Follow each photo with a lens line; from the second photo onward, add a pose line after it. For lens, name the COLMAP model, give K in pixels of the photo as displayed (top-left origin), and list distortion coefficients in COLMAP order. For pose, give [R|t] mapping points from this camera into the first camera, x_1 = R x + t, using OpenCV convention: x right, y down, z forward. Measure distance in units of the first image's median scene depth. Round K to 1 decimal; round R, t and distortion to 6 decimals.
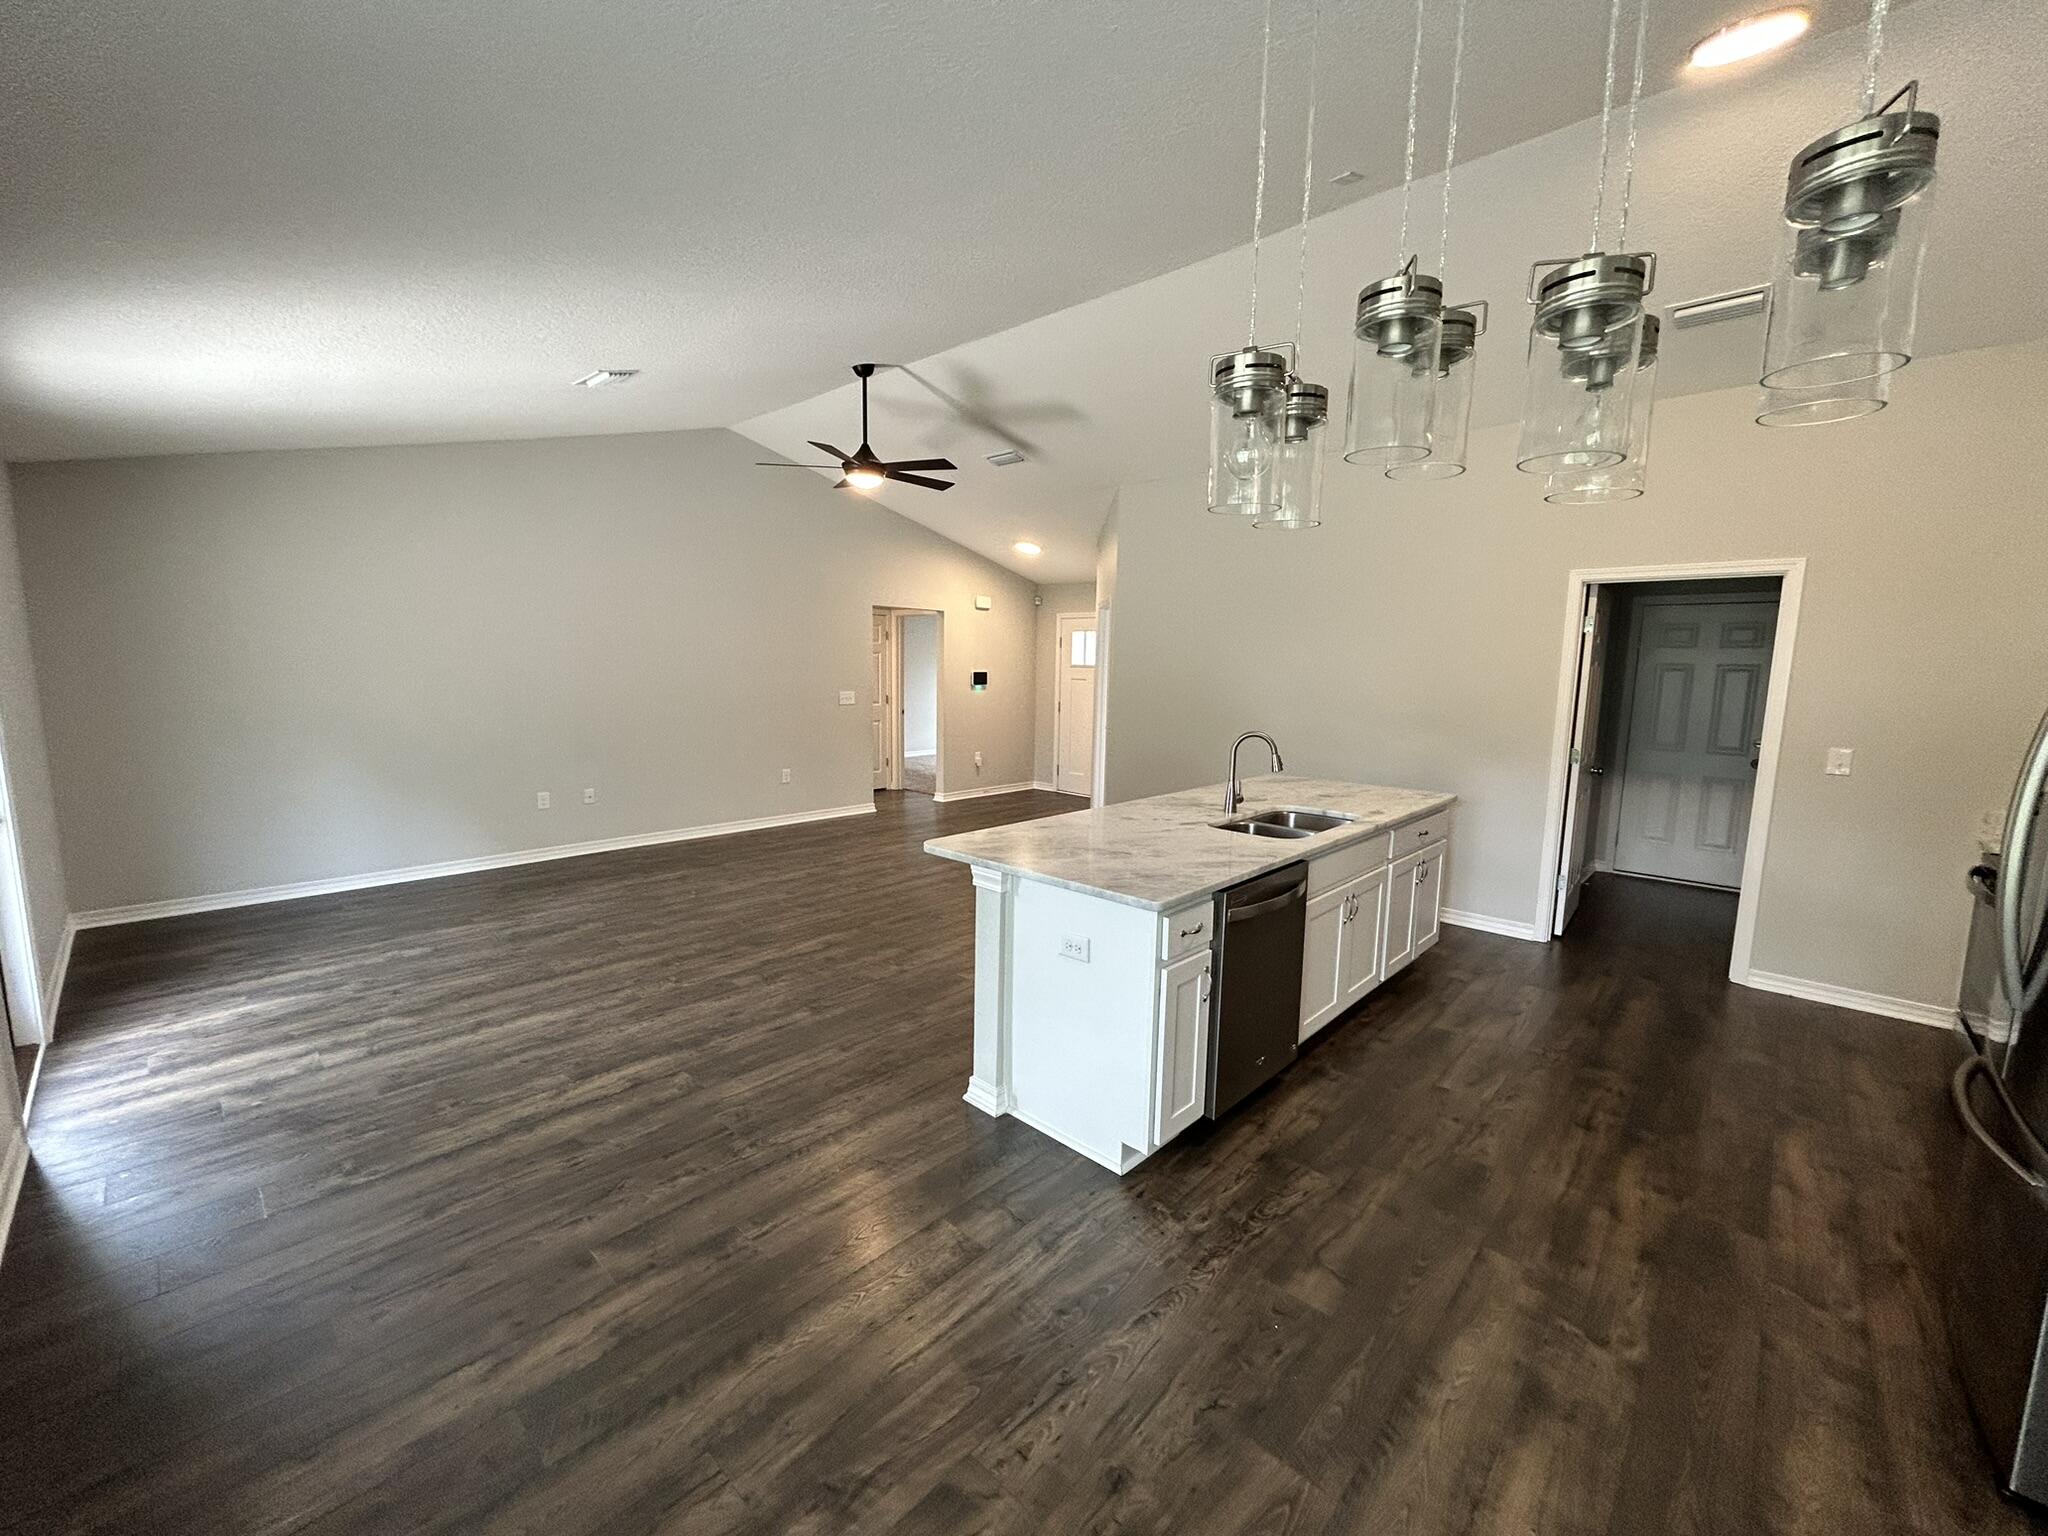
lens RADIAL K [[821.4, 0, 1024.0], [0, 821.4, 768.0], [0, 0, 1]] dist [-0.001184, -0.000382]
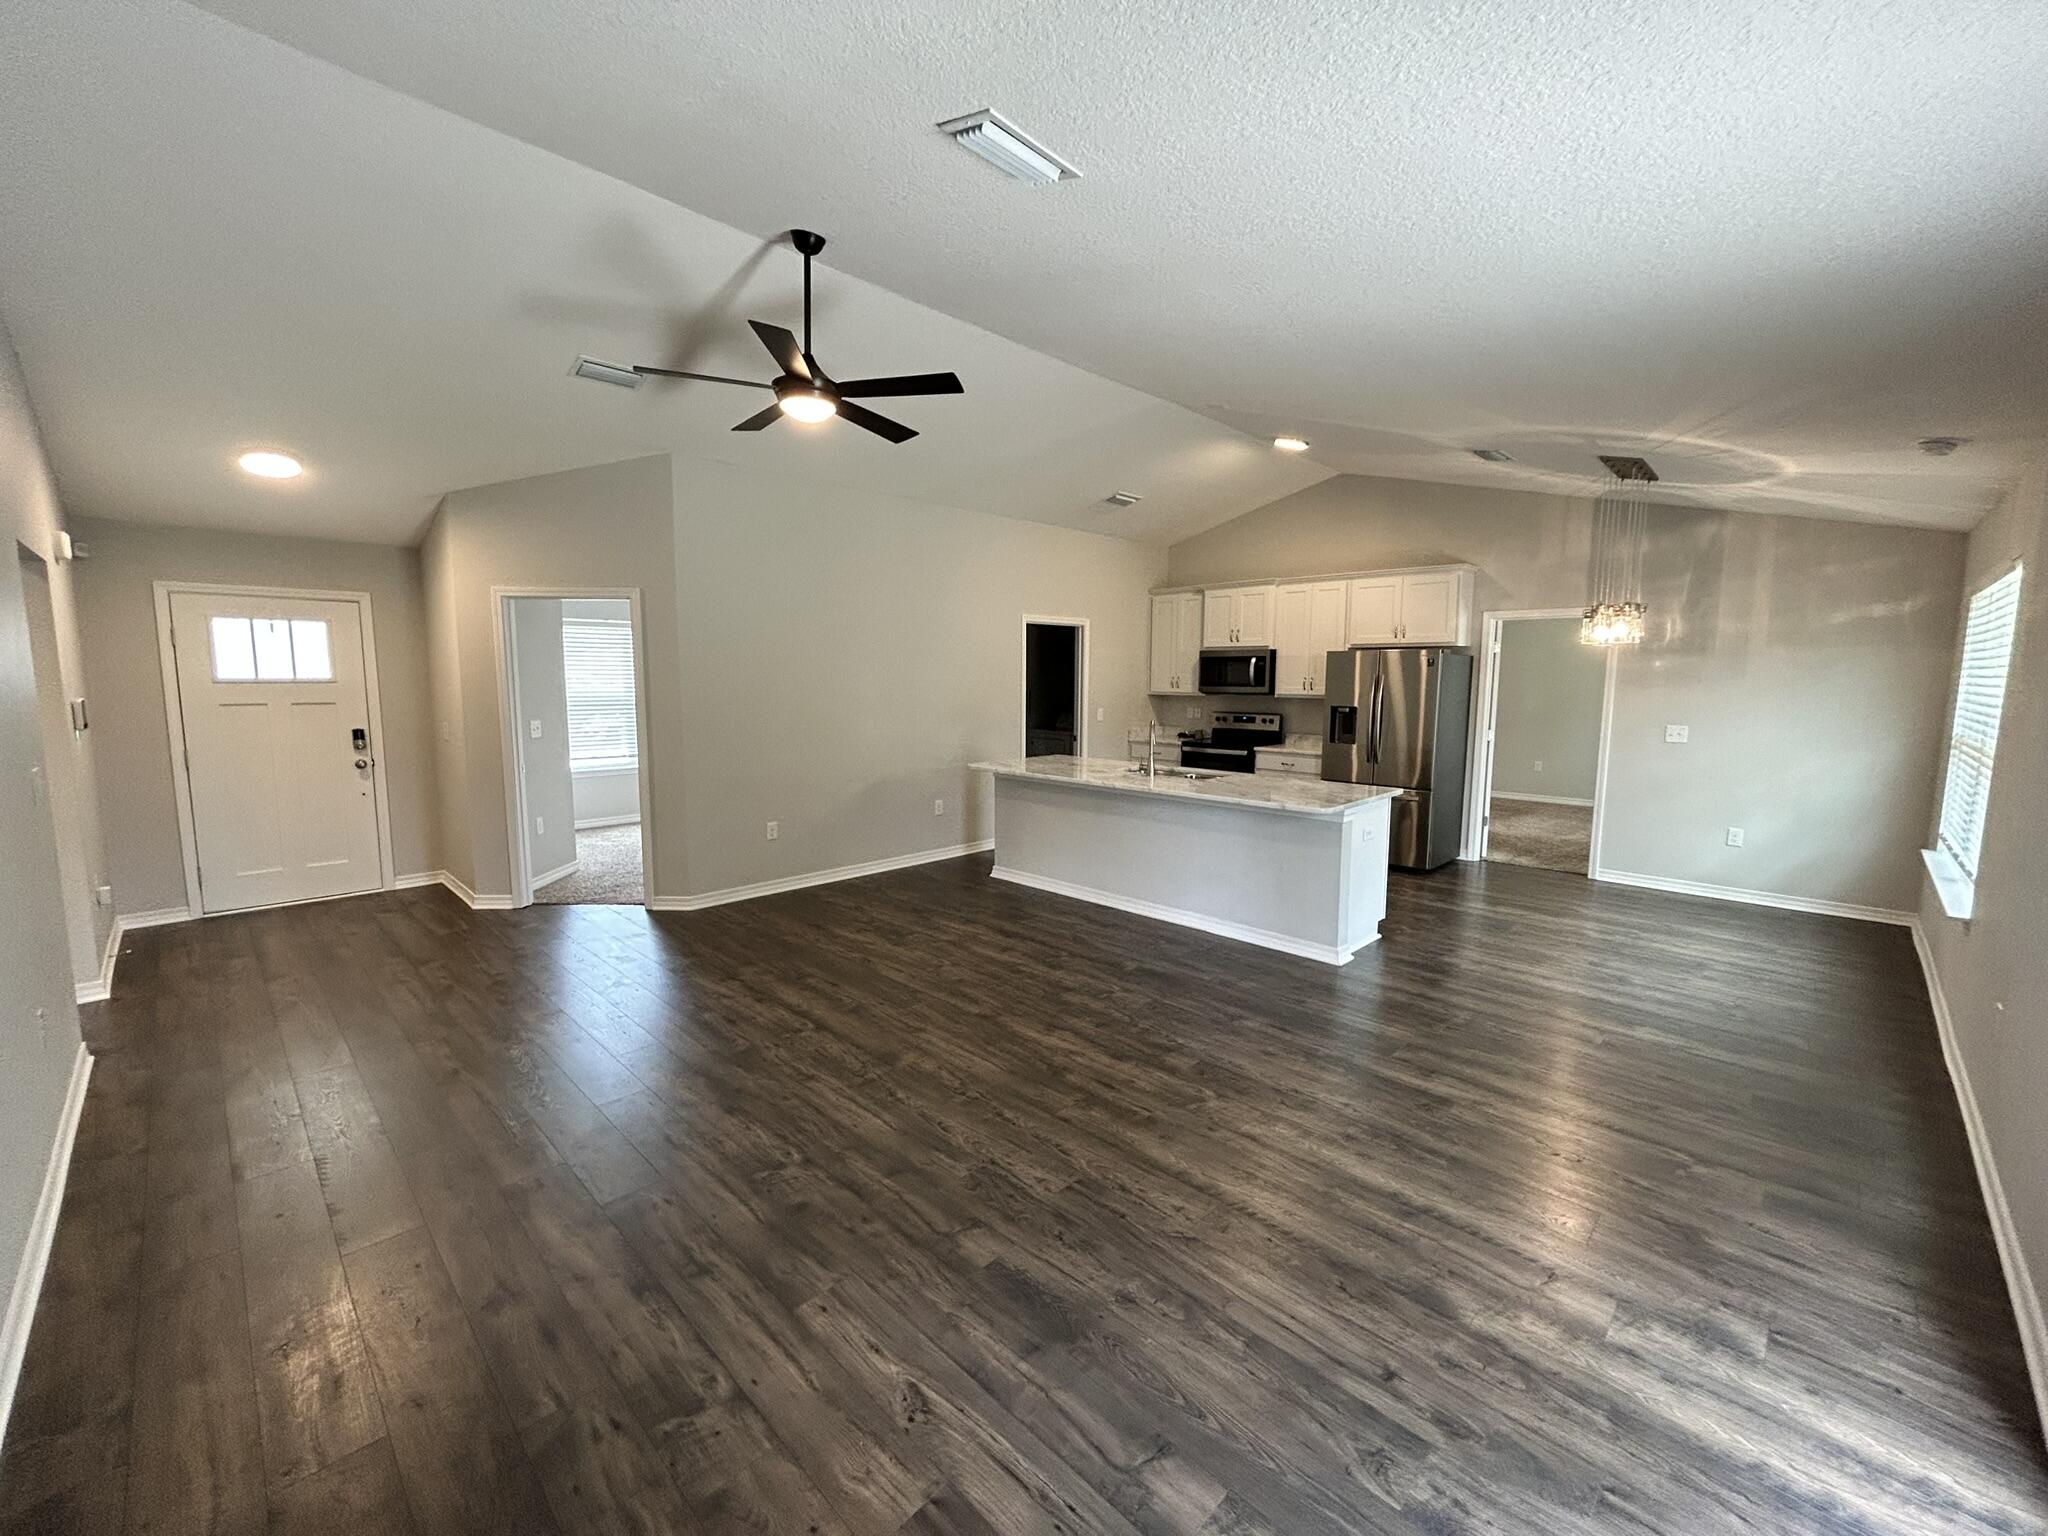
lens RADIAL K [[821.4, 0, 1024.0], [0, 821.4, 768.0], [0, 0, 1]] dist [-0.001184, -0.000382]
pose [[0.025456, -0.133906, 0.990667, -1.196062], [0.127889, 0.983282, 0.129621, -0.177489], [-0.991462, 0.123396, 0.042156, 1.136055]]
